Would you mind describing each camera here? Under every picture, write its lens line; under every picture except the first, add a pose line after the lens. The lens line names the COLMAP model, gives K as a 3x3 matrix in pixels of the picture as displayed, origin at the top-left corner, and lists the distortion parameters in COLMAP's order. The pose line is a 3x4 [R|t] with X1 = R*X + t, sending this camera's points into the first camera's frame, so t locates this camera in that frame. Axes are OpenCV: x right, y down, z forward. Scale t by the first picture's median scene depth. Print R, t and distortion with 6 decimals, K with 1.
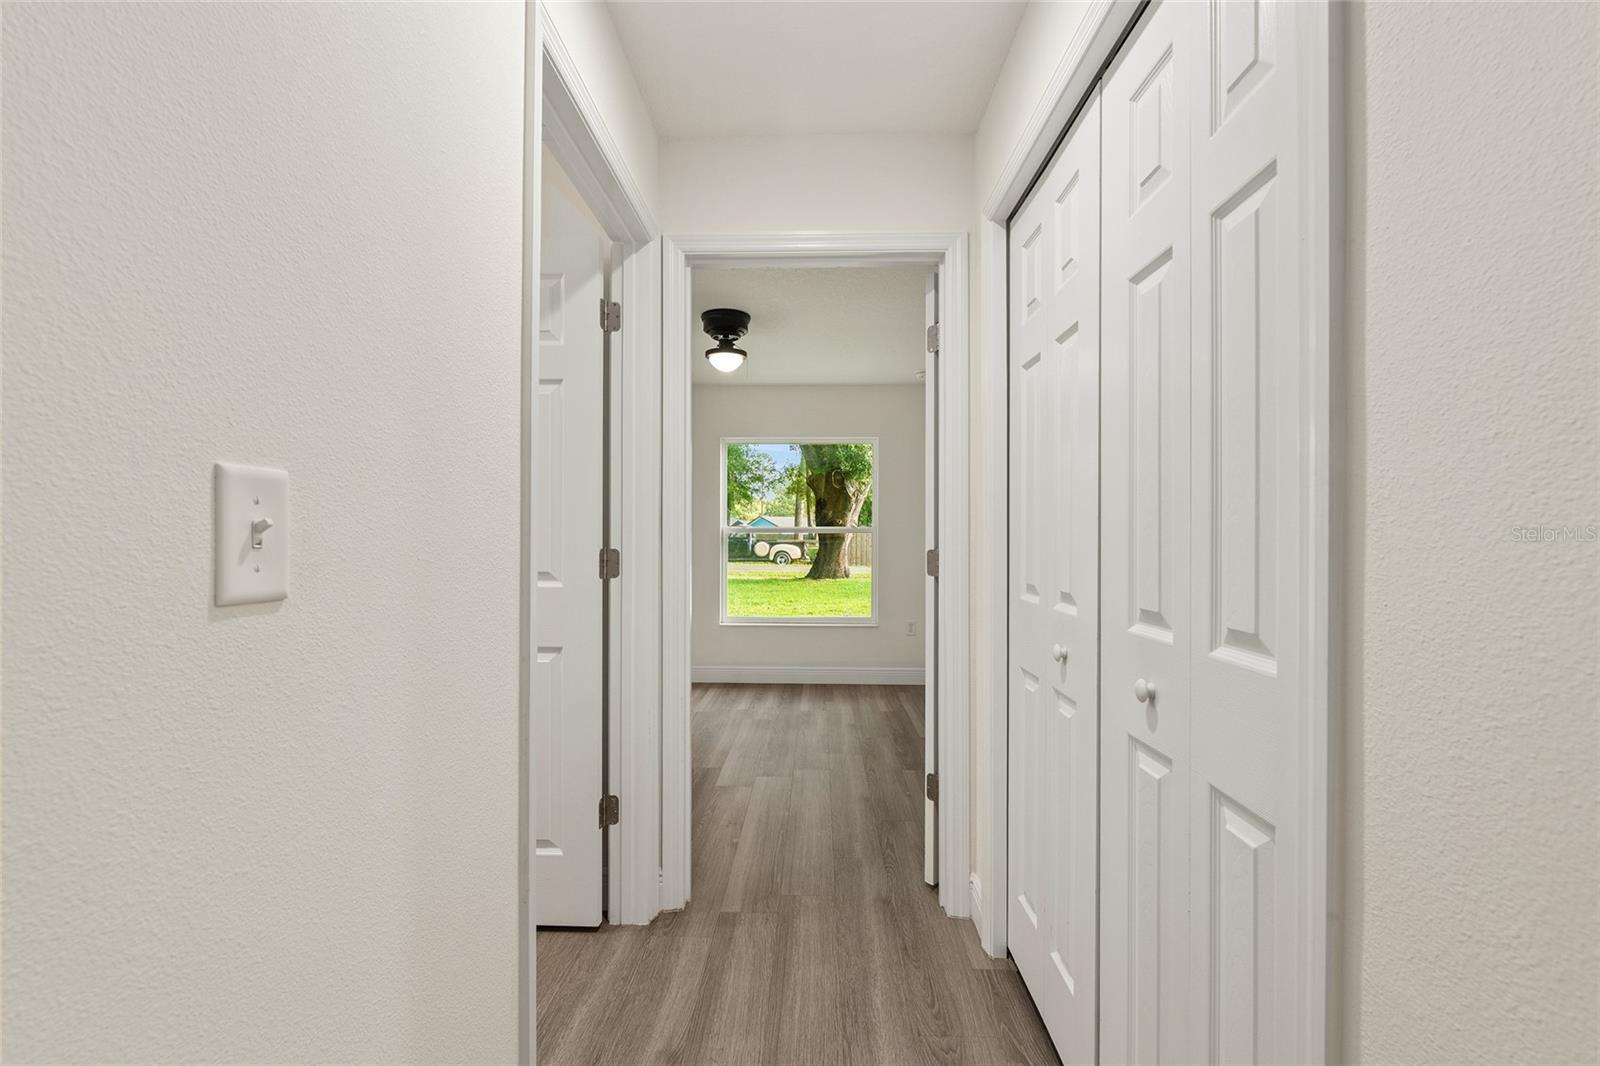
lens RADIAL K [[692.5, 0, 801.7], [0, 692.5, 532.6], [0, 0, 1]] dist [0.000095, -0.002484]
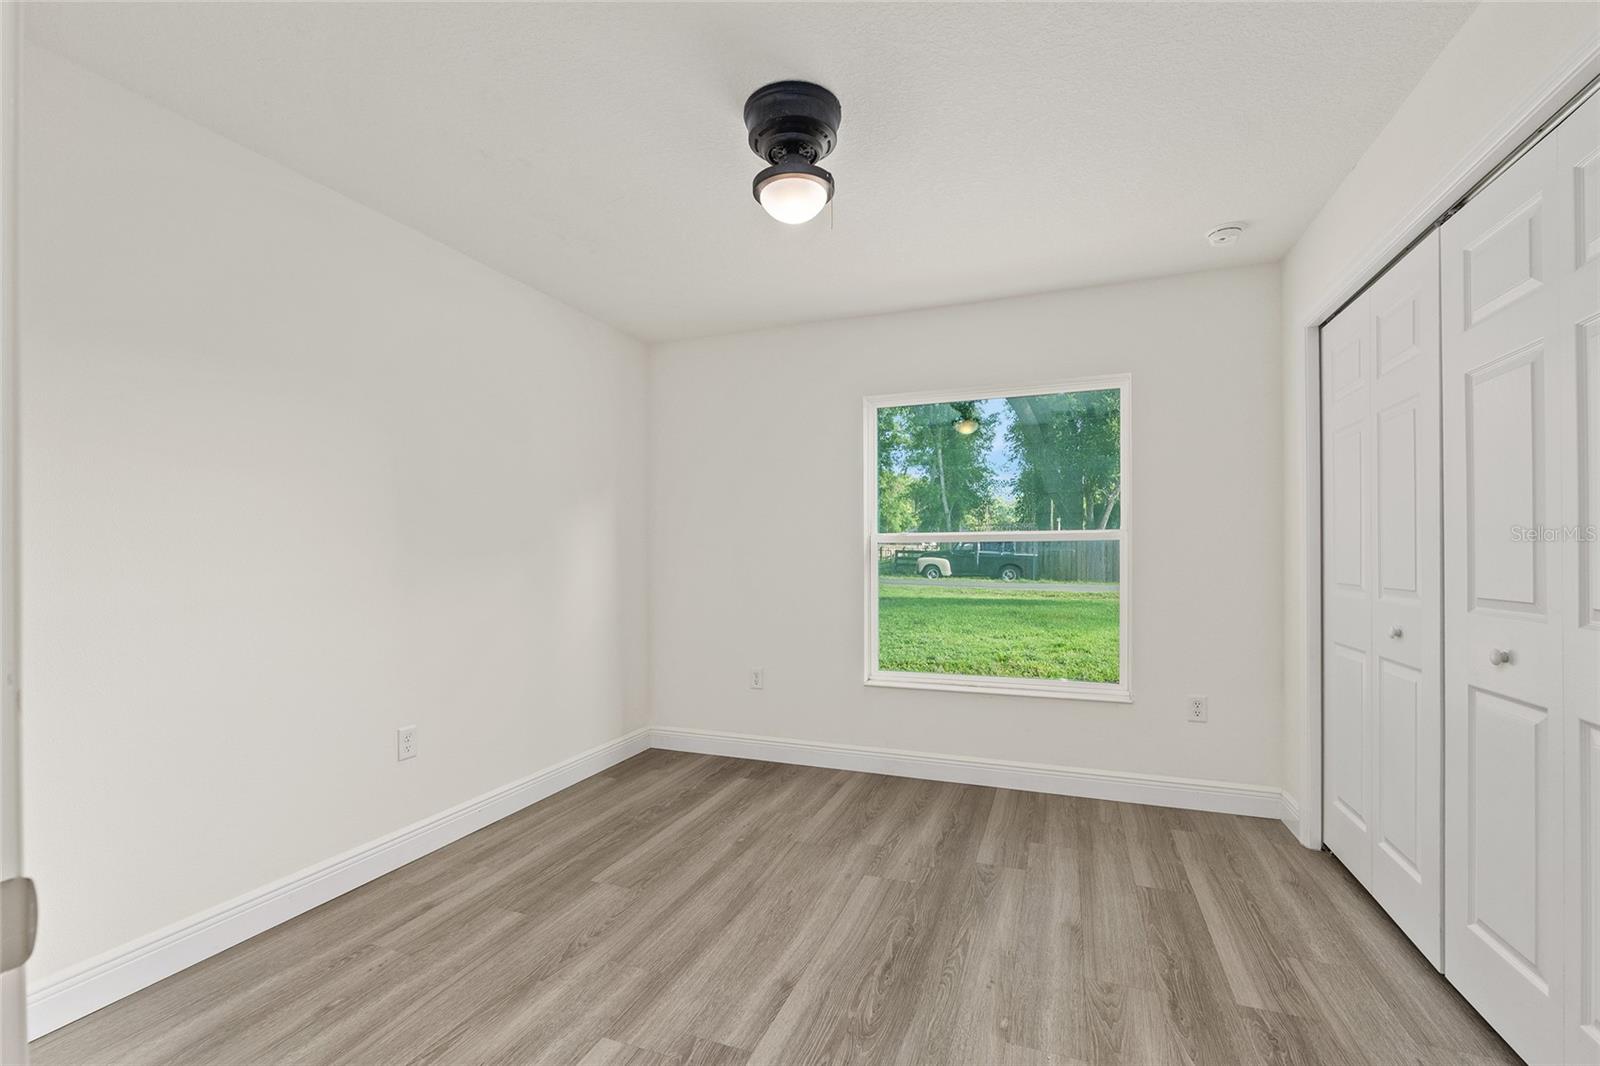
lens RADIAL K [[692.5, 0, 793.2], [0, 692.5, 540.8], [0, 0, 1]] dist [0.000095, -0.002484]
pose [[0.939695, -0.004994, -0.341976, 0.053115], [0.002719, 0.999971, -0.007131, 0.004190], [0.342002, 0.005771, 0.939682, 0.450825]]
